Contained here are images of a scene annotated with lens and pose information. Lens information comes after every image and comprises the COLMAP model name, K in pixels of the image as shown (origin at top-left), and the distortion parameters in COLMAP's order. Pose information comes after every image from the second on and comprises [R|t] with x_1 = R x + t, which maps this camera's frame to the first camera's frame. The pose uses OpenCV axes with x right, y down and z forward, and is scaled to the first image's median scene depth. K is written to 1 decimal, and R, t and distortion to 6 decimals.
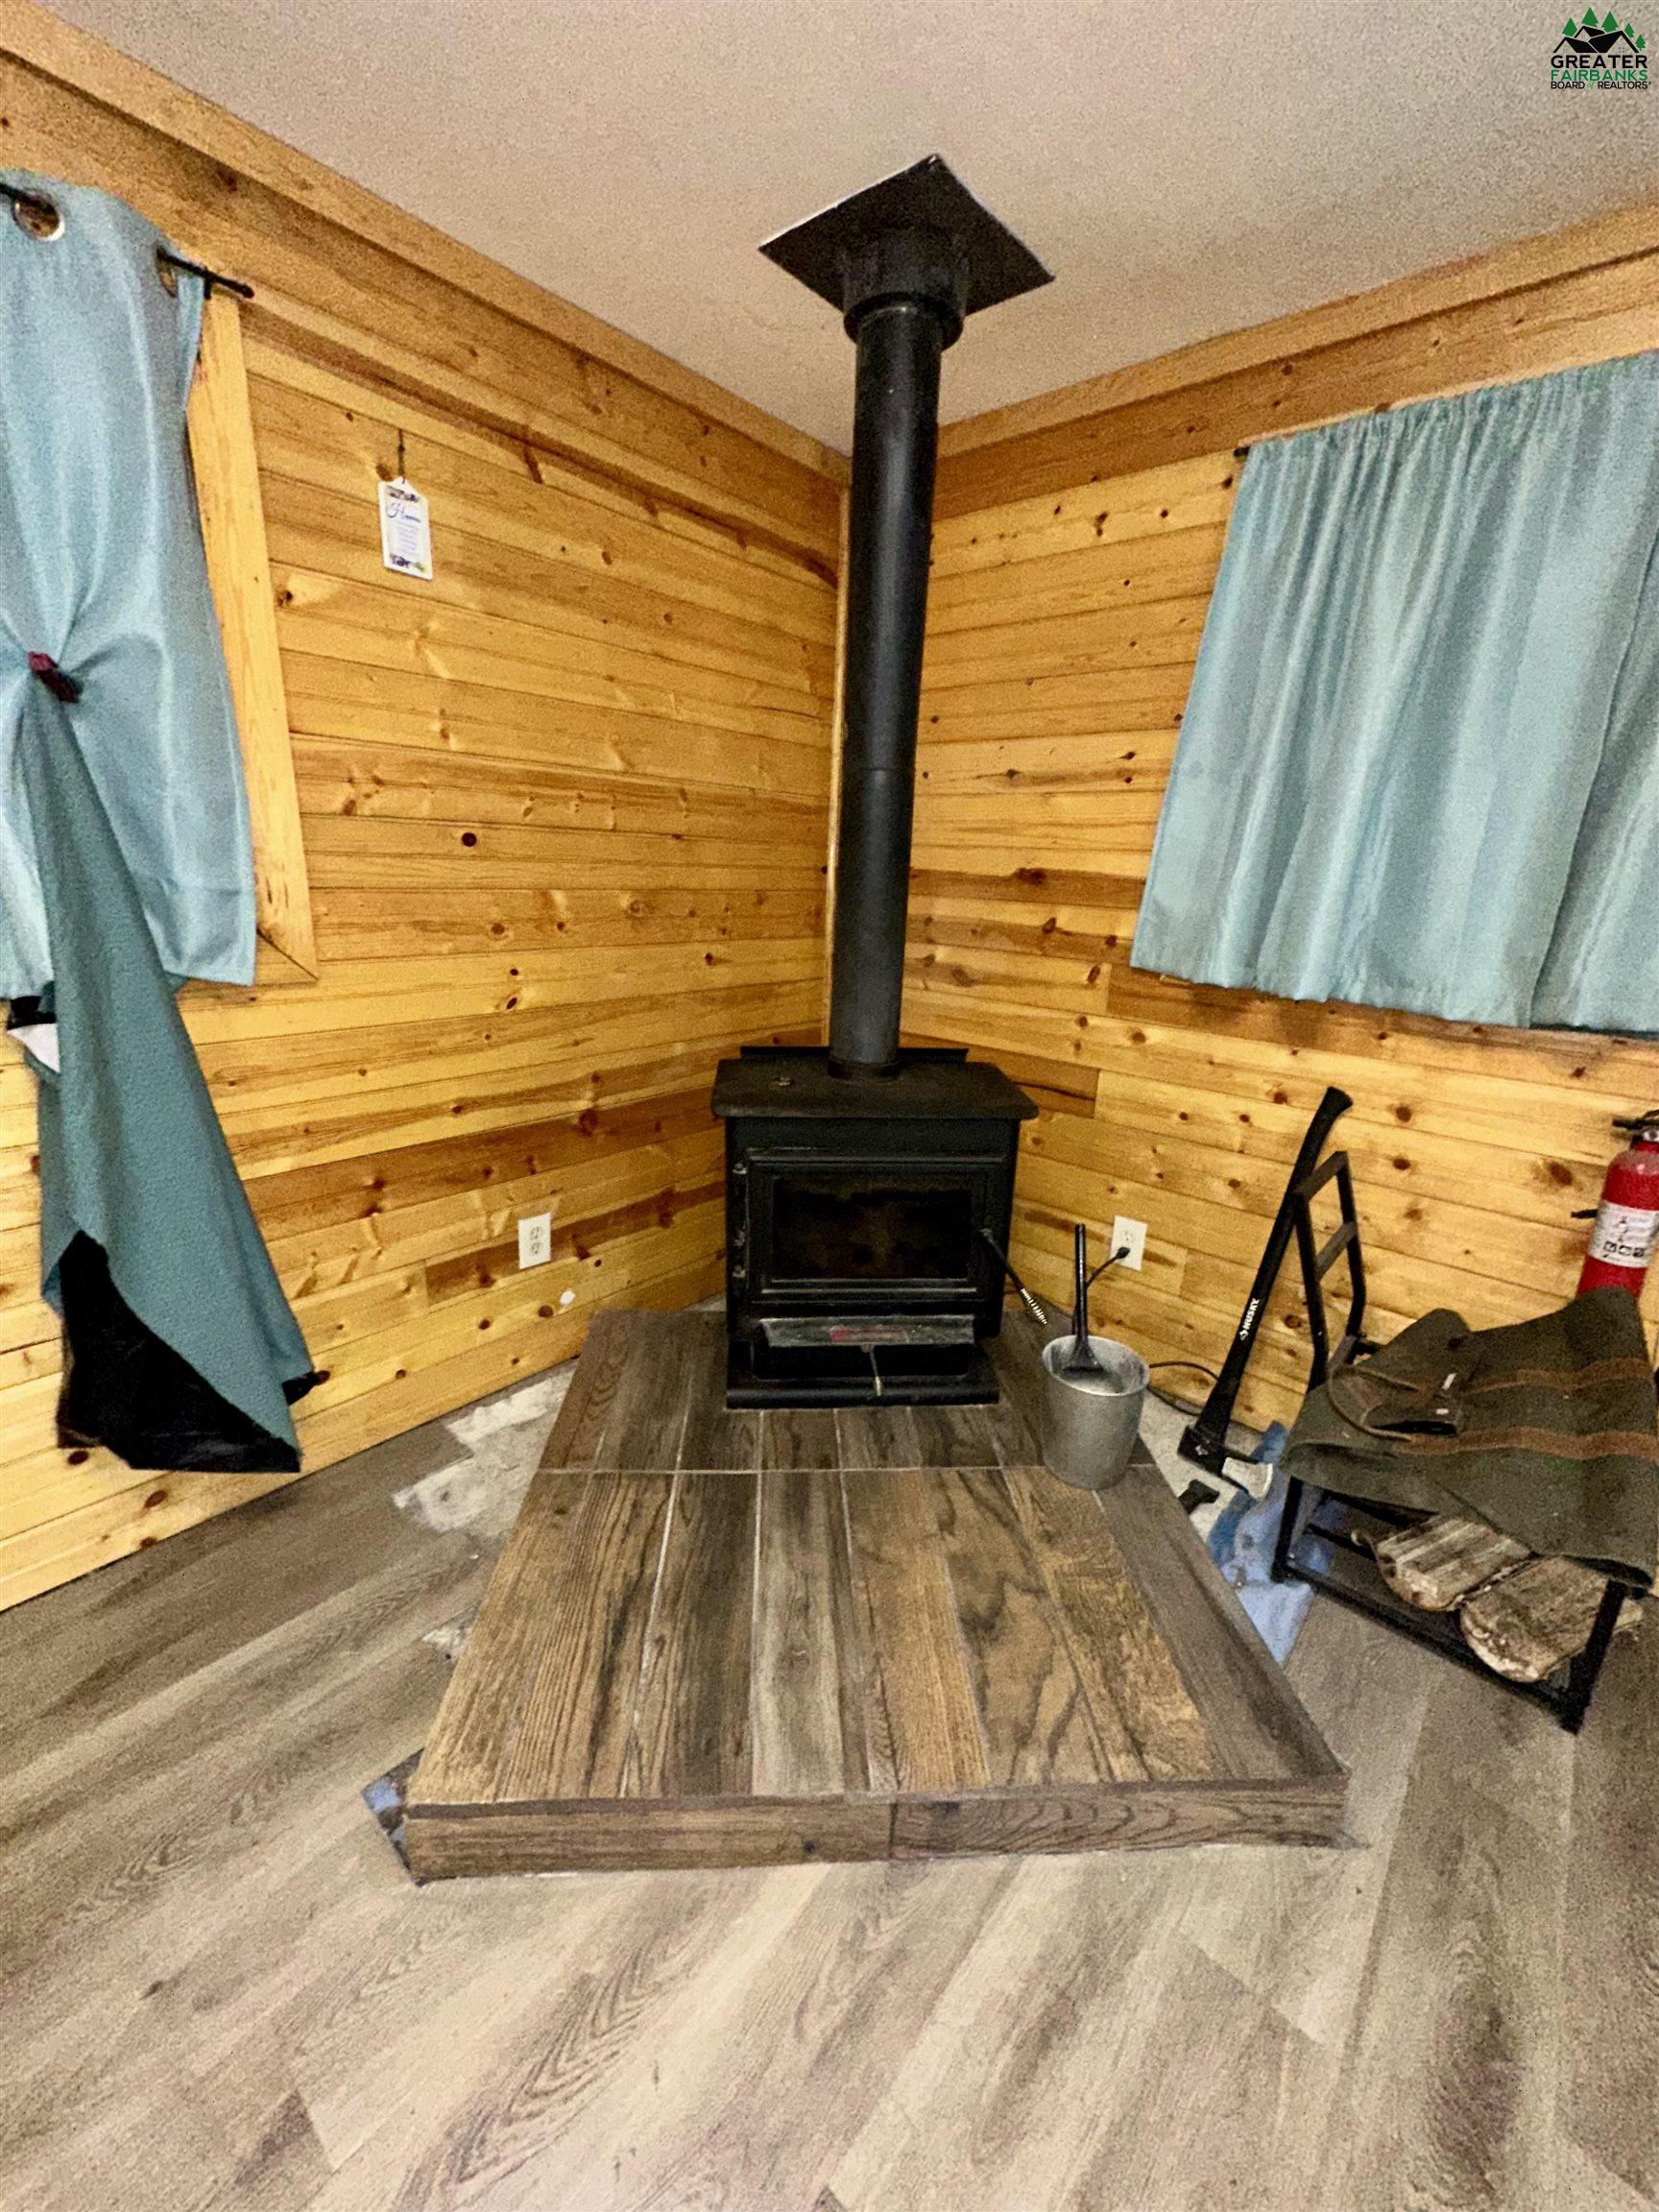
lens RADIAL K [[879.8, 0, 830.5], [0, 879.8, 1108.6], [0, 0, 1]] dist [-0.002087, 0.000696]
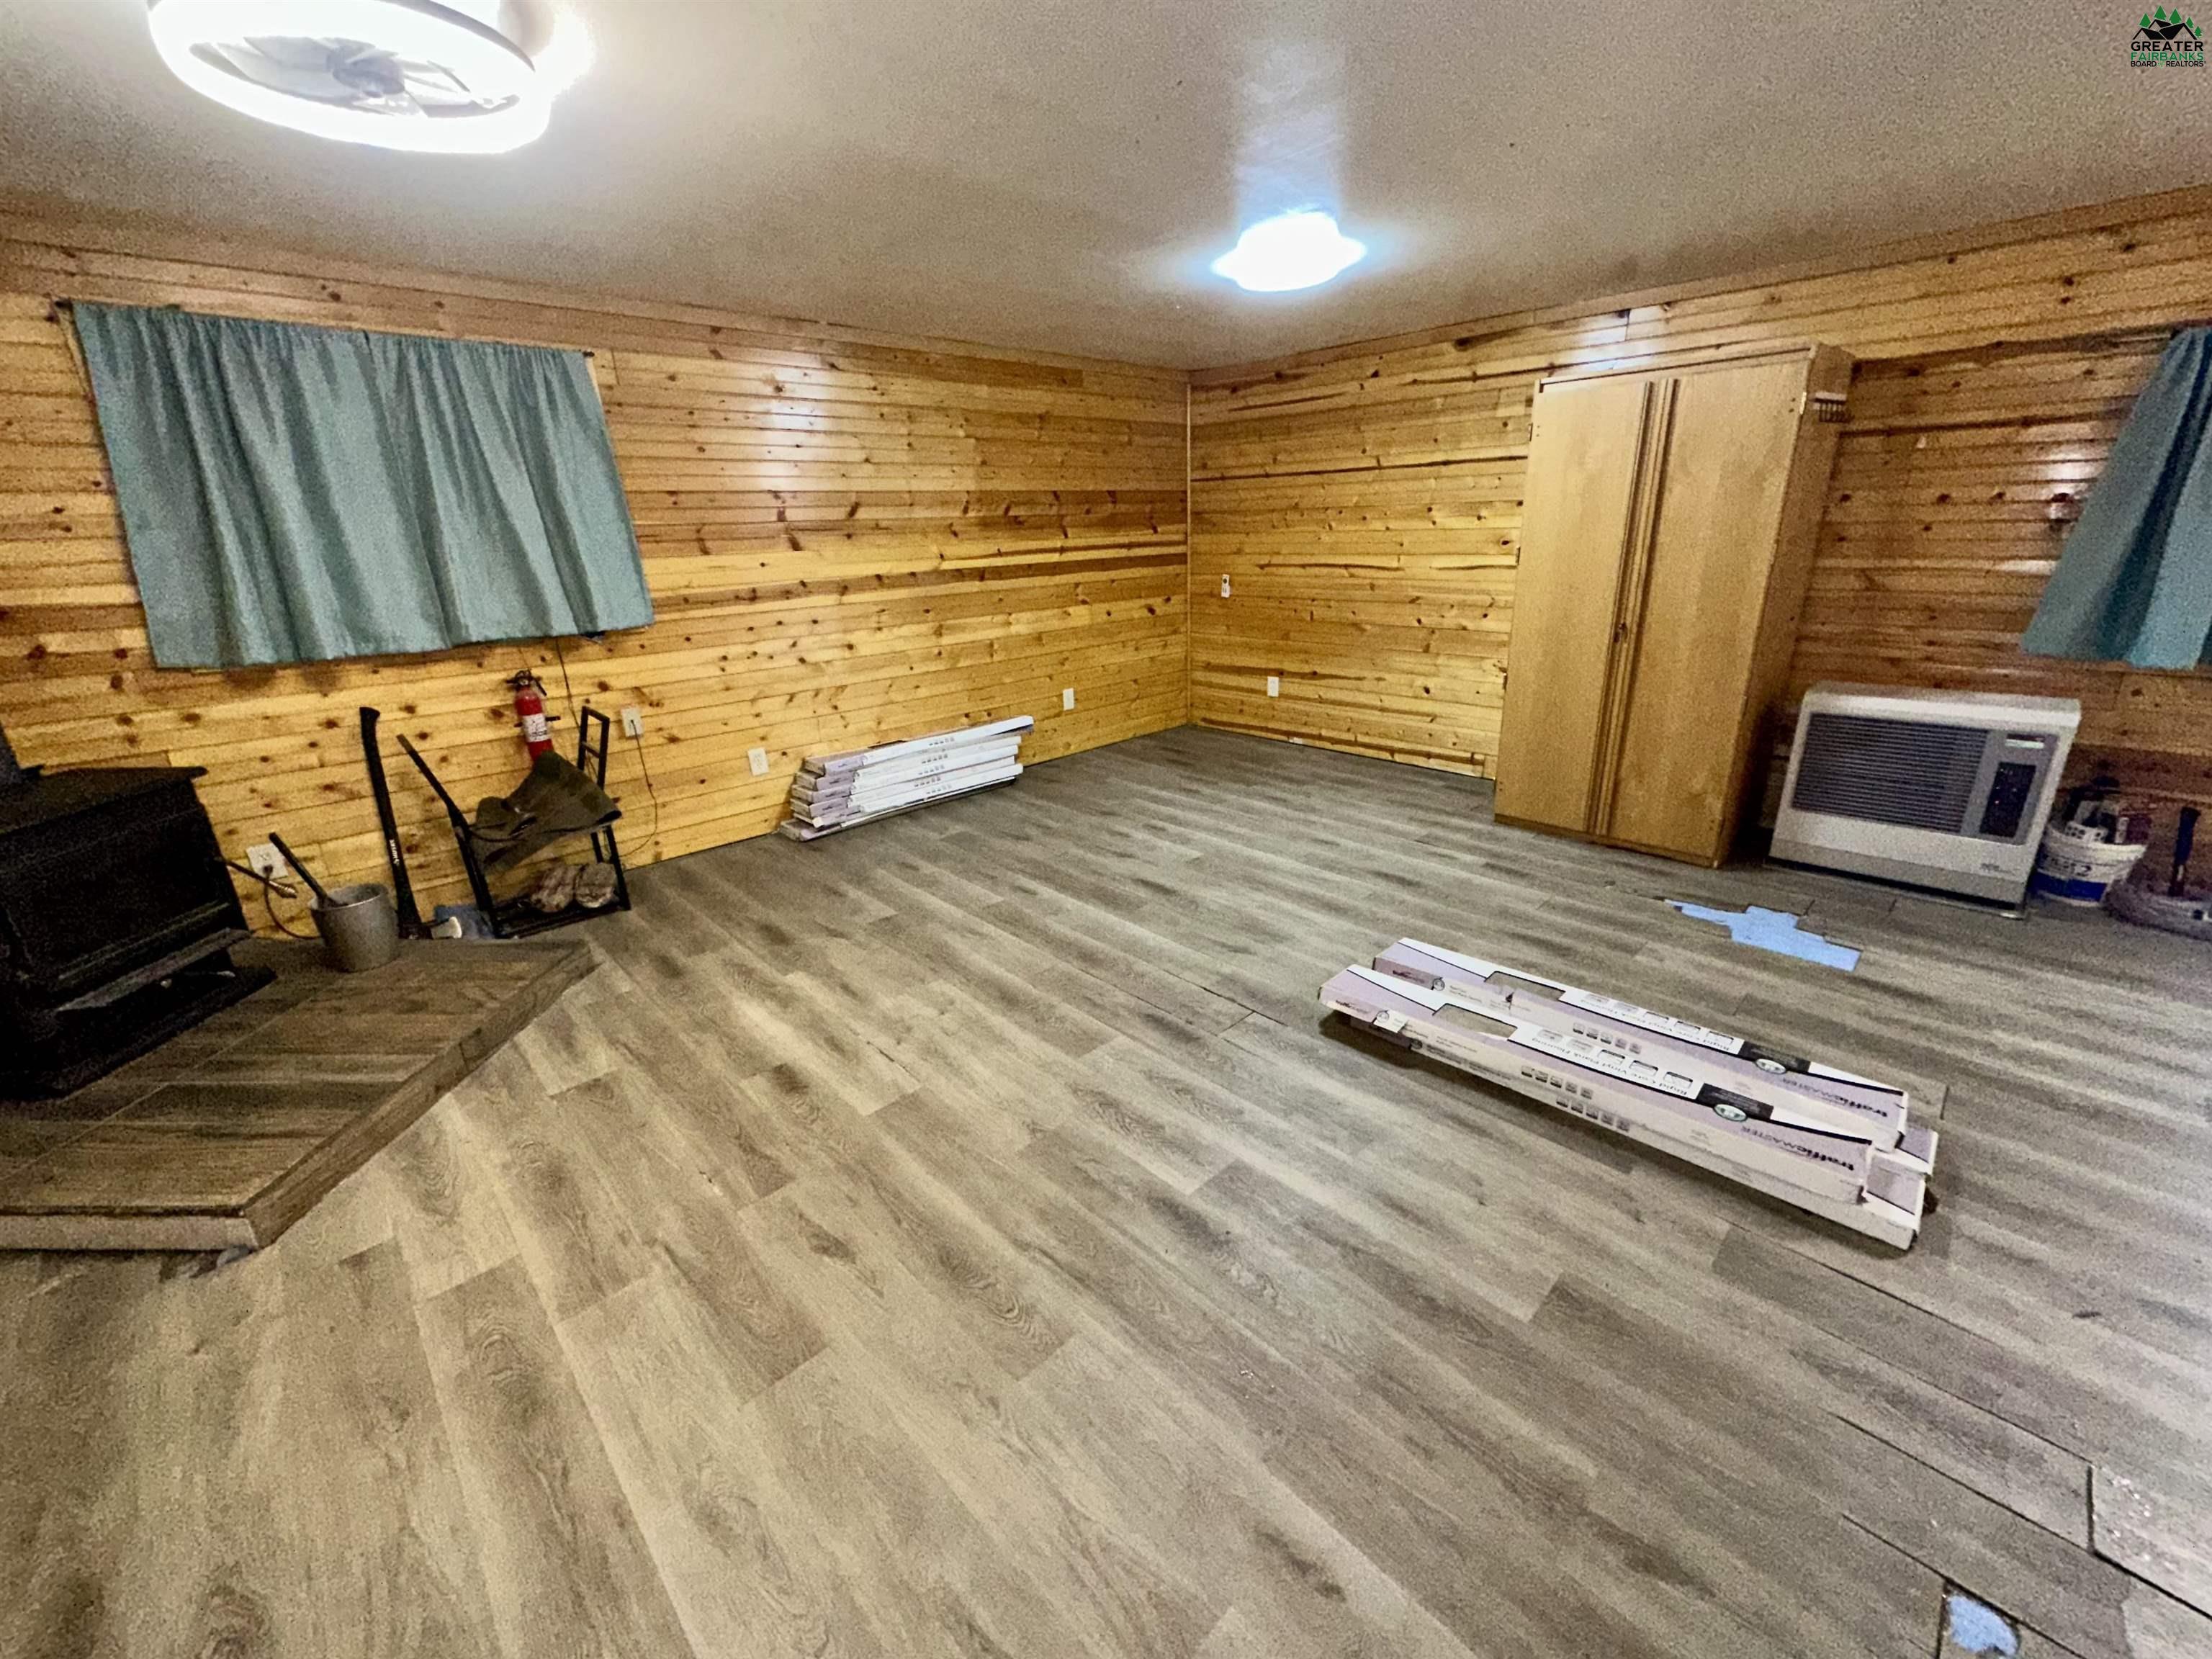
lens RADIAL K [[879.8, 0, 1108.3], [0, 879.8, 828.6], [0, 0, 1]] dist [-0.002087, 0.000696]
pose [[0.083794, -0.371162, 0.924780, -0.967031], [0.305398, 0.892950, 0.330715, 0.063121], [-0.948531, 0.254714, 0.188176, -0.630979]]
